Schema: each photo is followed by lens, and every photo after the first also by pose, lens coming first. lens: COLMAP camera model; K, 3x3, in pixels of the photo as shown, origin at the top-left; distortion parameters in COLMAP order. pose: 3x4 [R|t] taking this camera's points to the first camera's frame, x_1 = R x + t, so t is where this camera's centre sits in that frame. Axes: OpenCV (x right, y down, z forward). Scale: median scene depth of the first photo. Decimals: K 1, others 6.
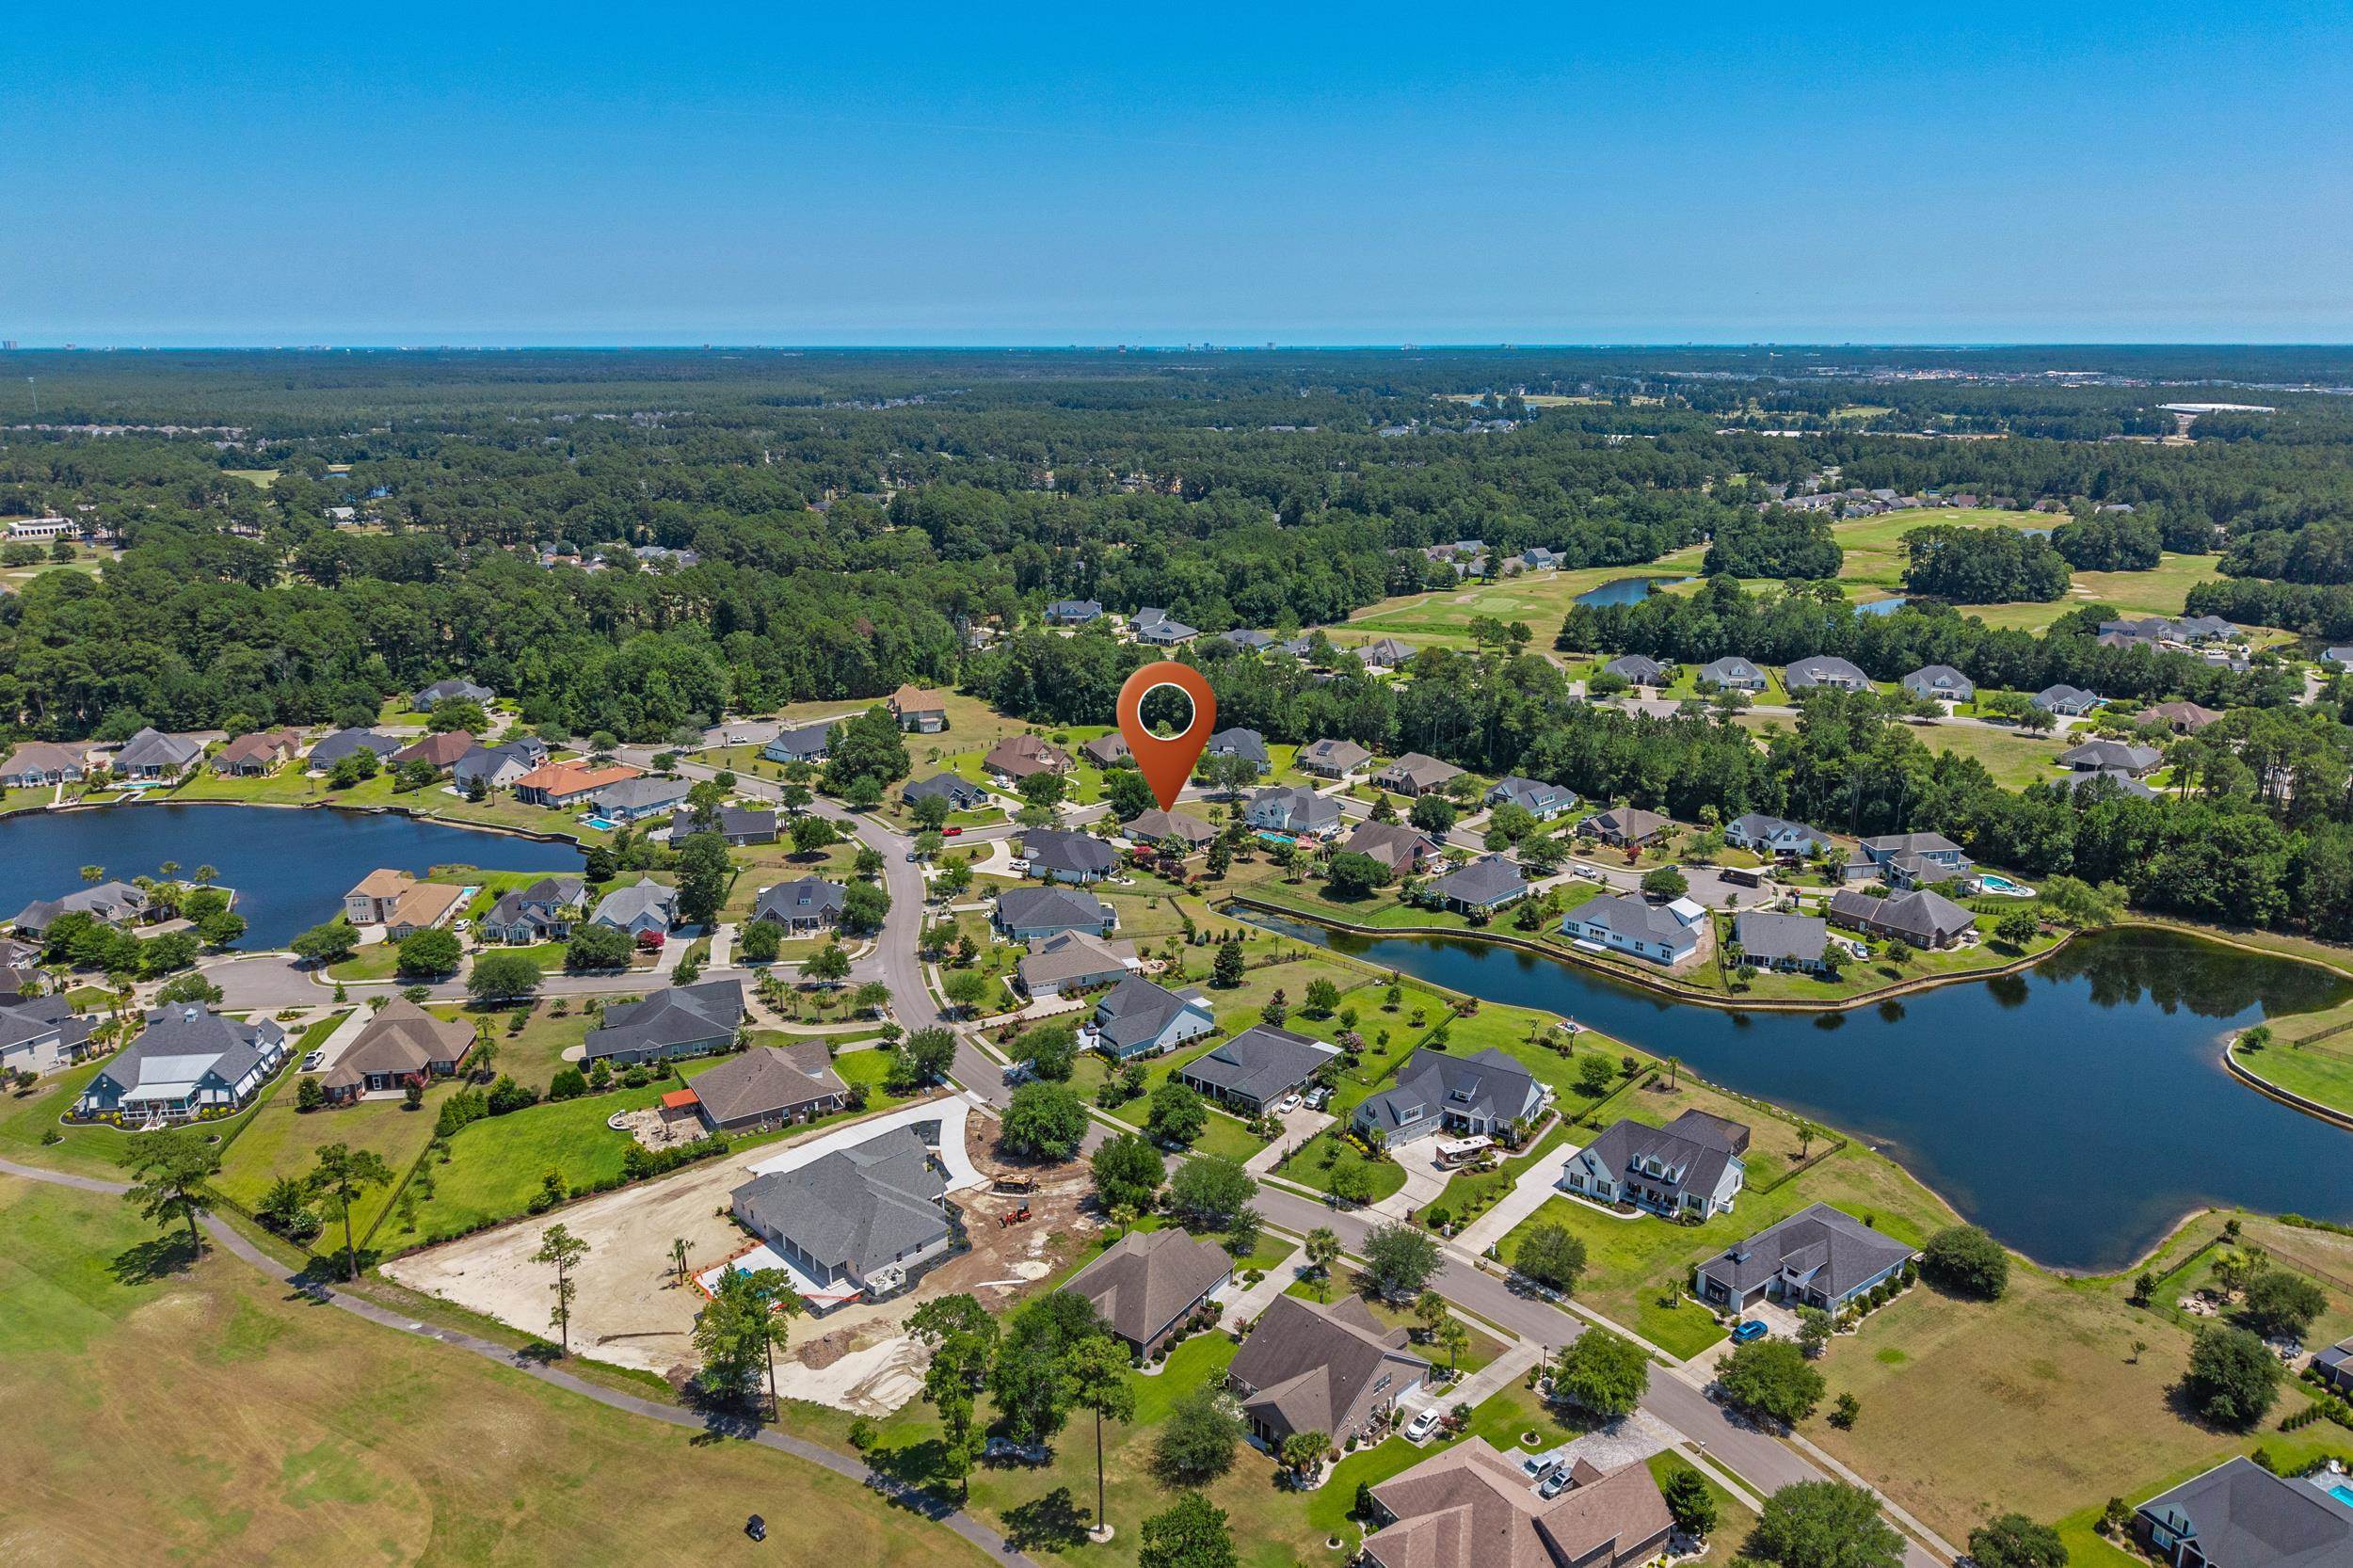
lens RADIAL K [[1688.4, 0, 1176.5], [0, 1688.4, 784.0], [0, 0, 1]] dist [-0.000931, -0.000462]
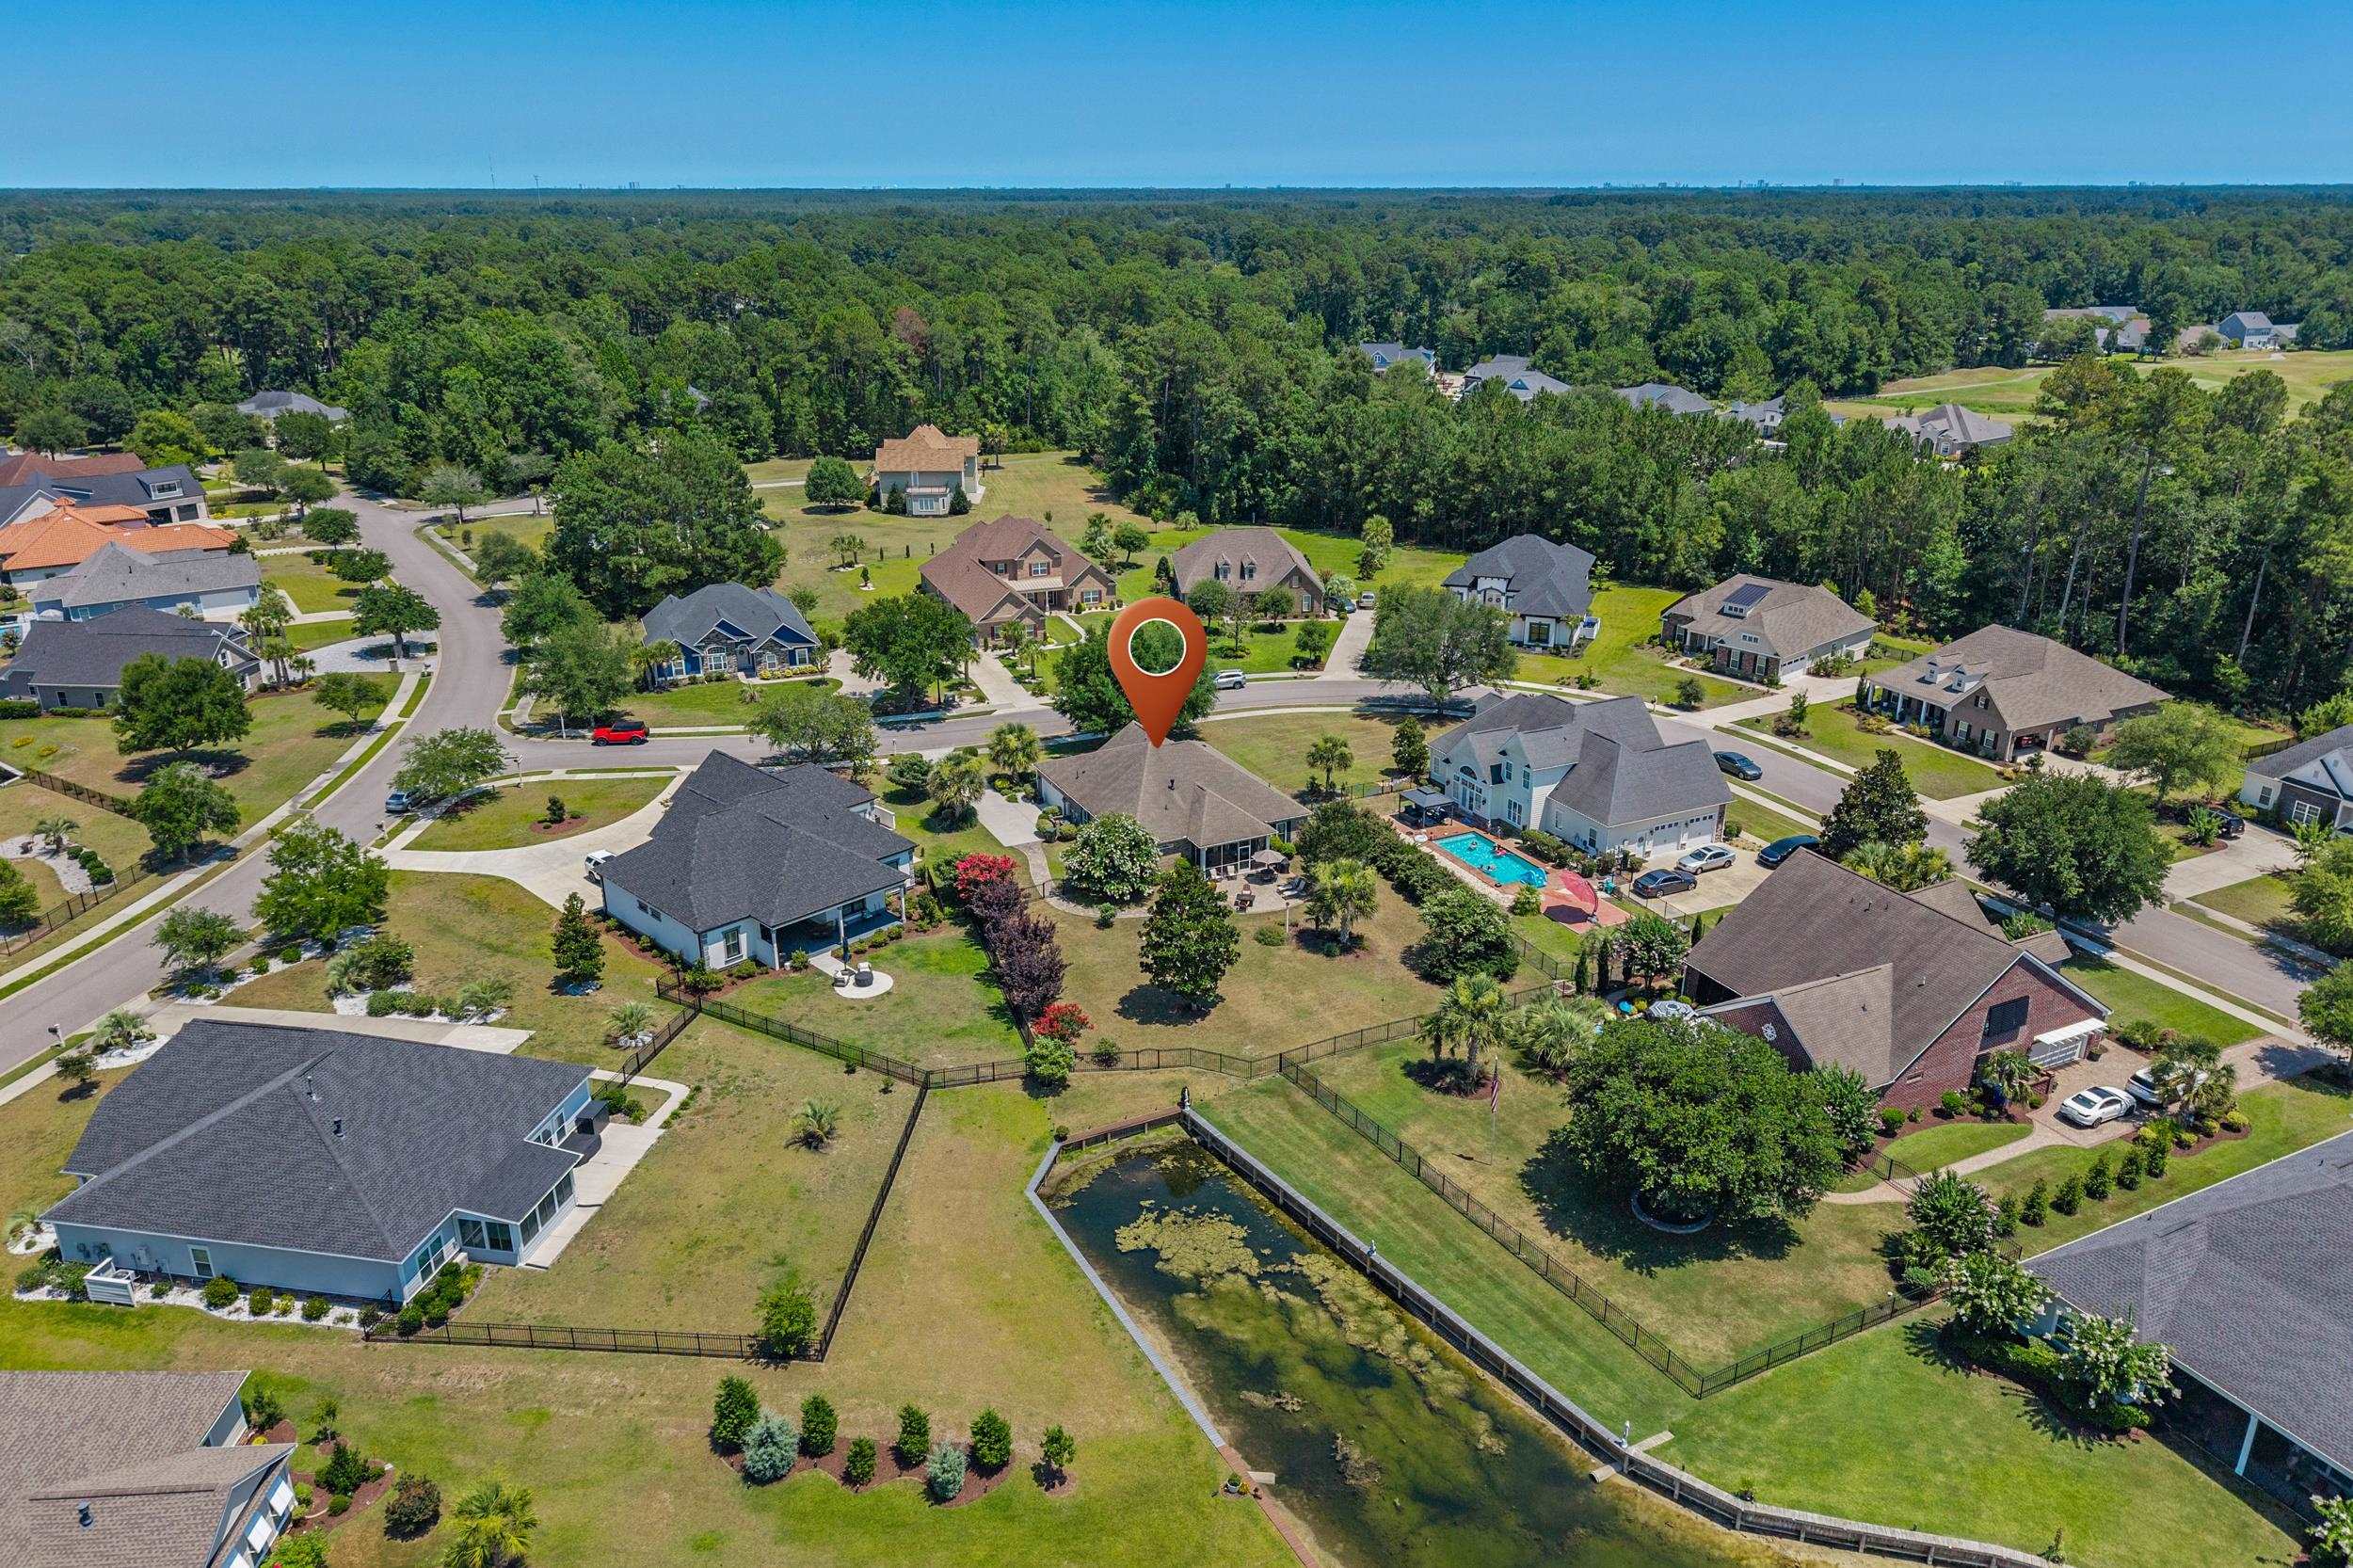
lens RADIAL K [[1688.4, 0, 1176.5], [0, 1688.4, 784.0], [0, 0, 1]] dist [-0.000931, -0.000462]
pose [[0.954420, 0.104136, -0.279711, 0.076447], [-0.081437, 0.992459, 0.091614, -0.004415], [0.287142, -0.064659, 0.955703, 0.599328]]
